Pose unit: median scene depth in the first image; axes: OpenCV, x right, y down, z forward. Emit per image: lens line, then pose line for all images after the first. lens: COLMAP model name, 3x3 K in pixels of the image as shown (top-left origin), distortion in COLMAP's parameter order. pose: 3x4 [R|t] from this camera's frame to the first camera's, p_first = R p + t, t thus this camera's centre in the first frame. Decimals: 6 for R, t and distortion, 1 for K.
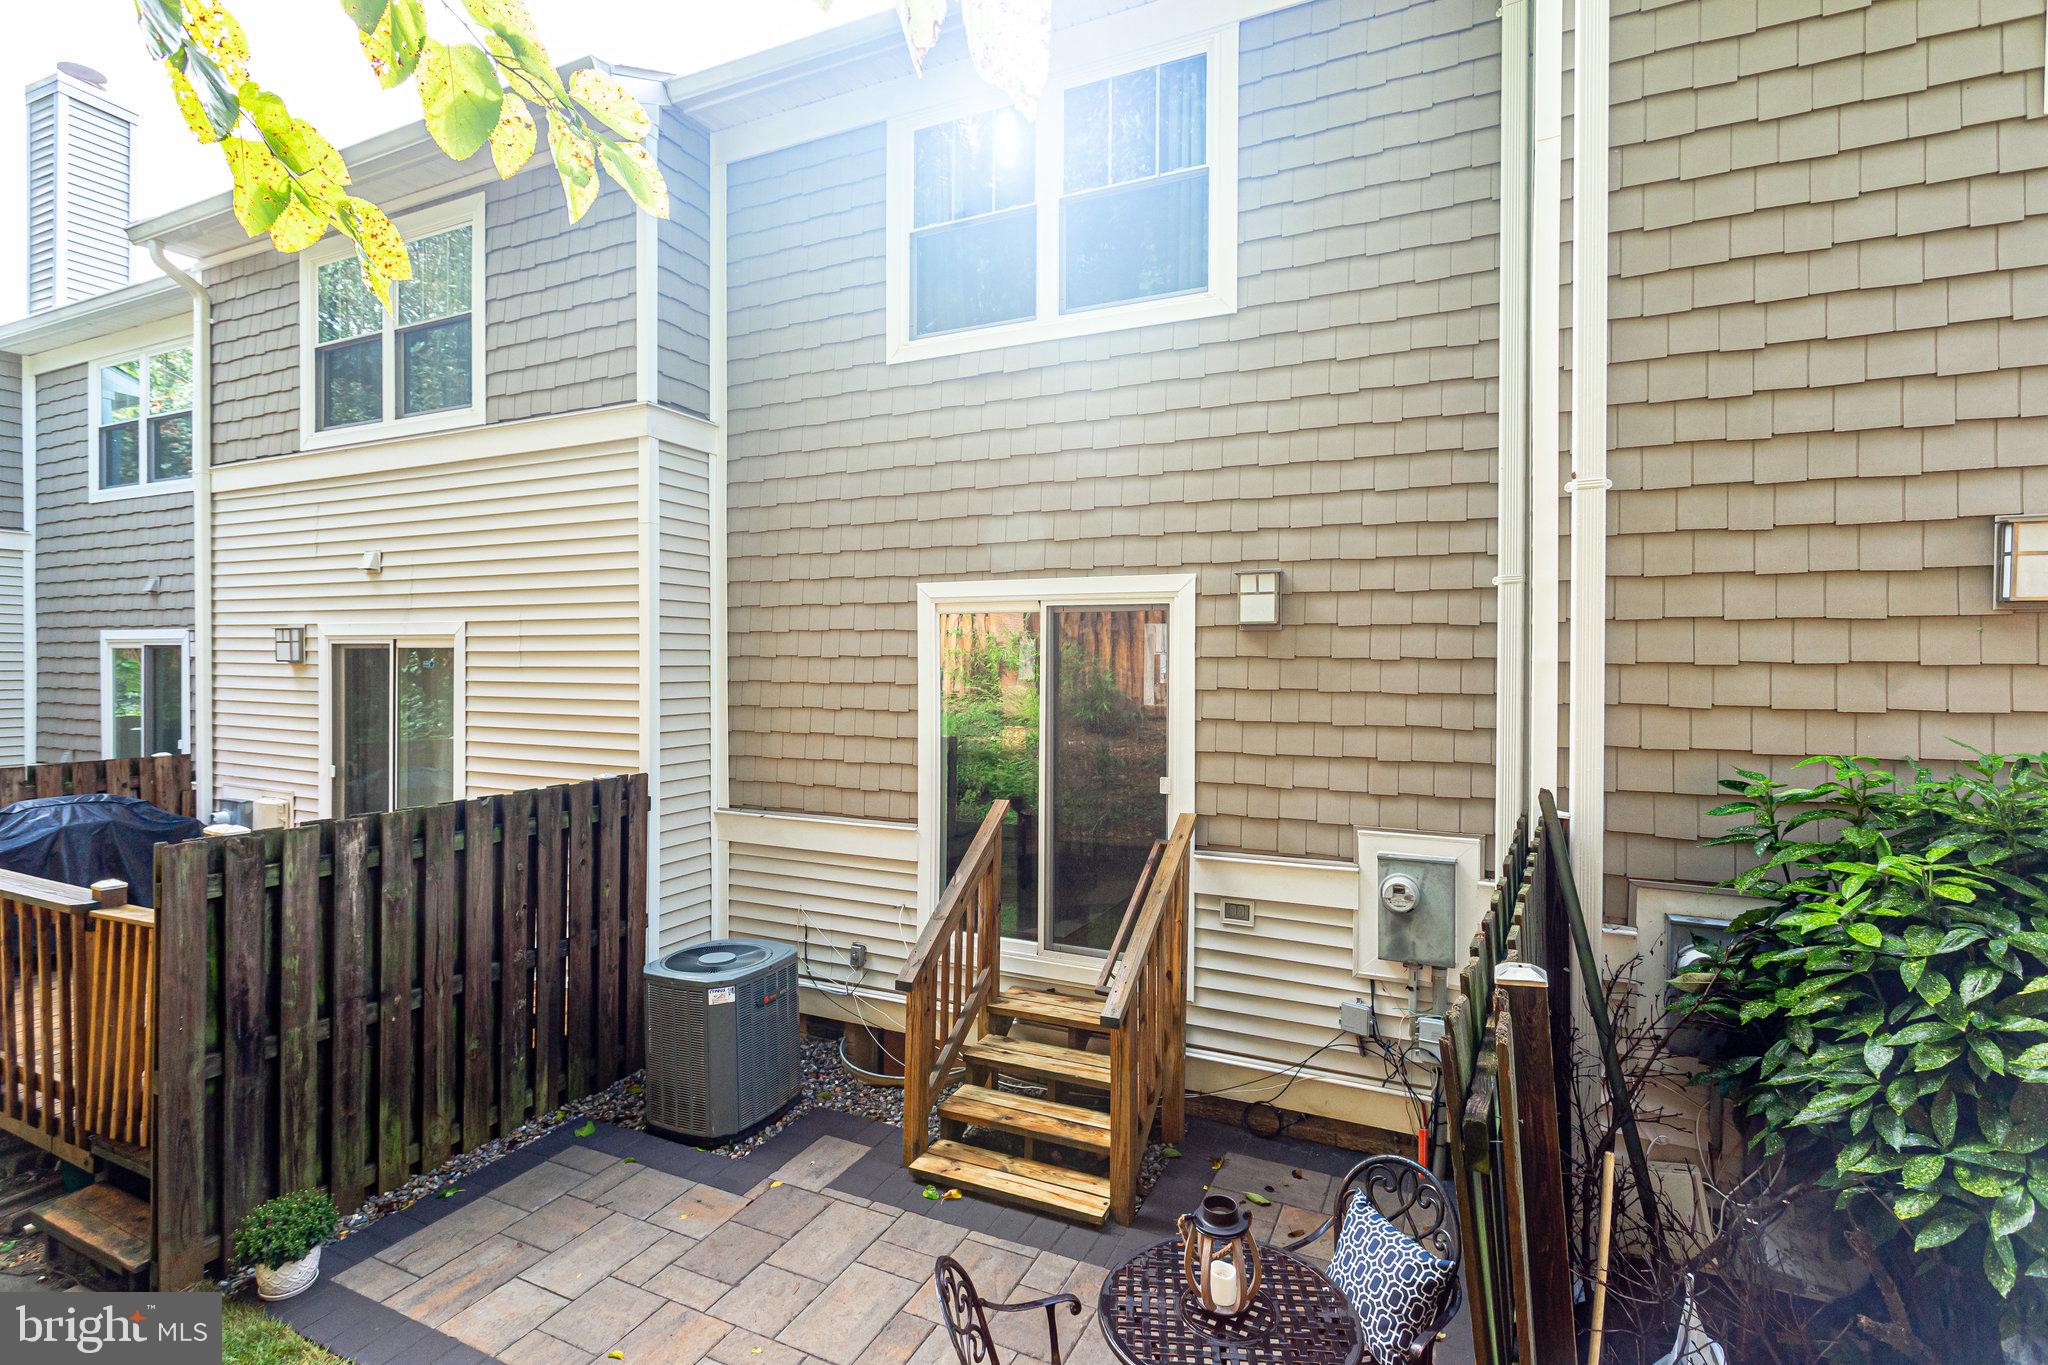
lens RADIAL K [[999.7, 0, 1031.2], [0, 999.7, 673.6], [0, 0, 1]] dist [0.000392, 0.000244]
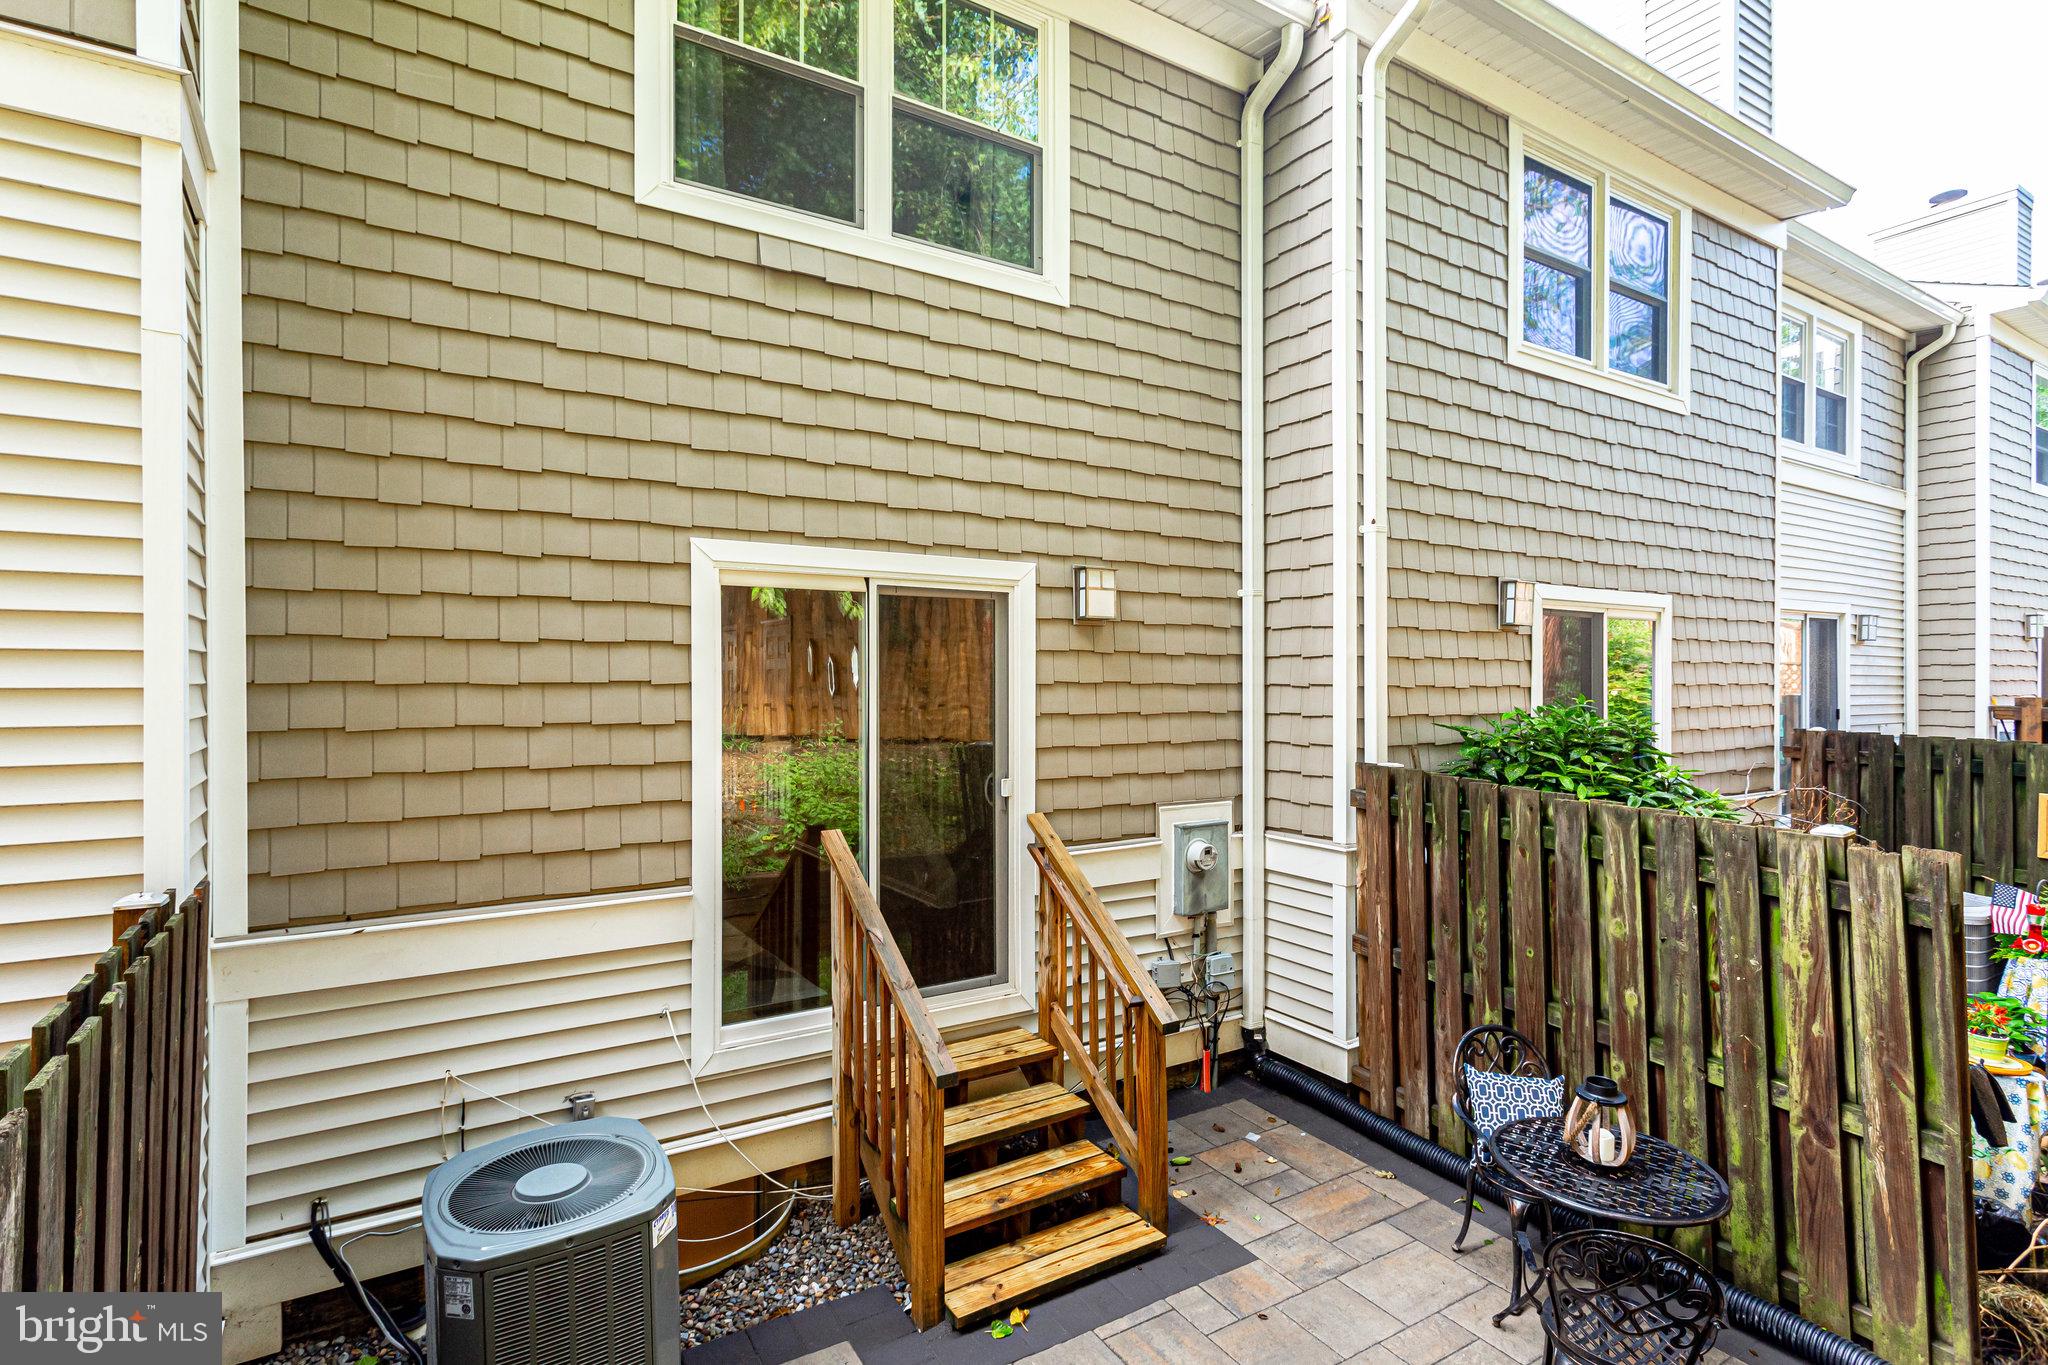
lens RADIAL K [[999.7, 0, 1030.3], [0, 999.7, 678.7], [0, 0, 1]] dist [0.000392, 0.000244]
pose [[0.531491, -0.005218, 0.847048, -0.666470], [0.009812, 0.999952, 0.000003, 0.010824], [-0.847007, 0.008310, 0.531517, 0.502061]]
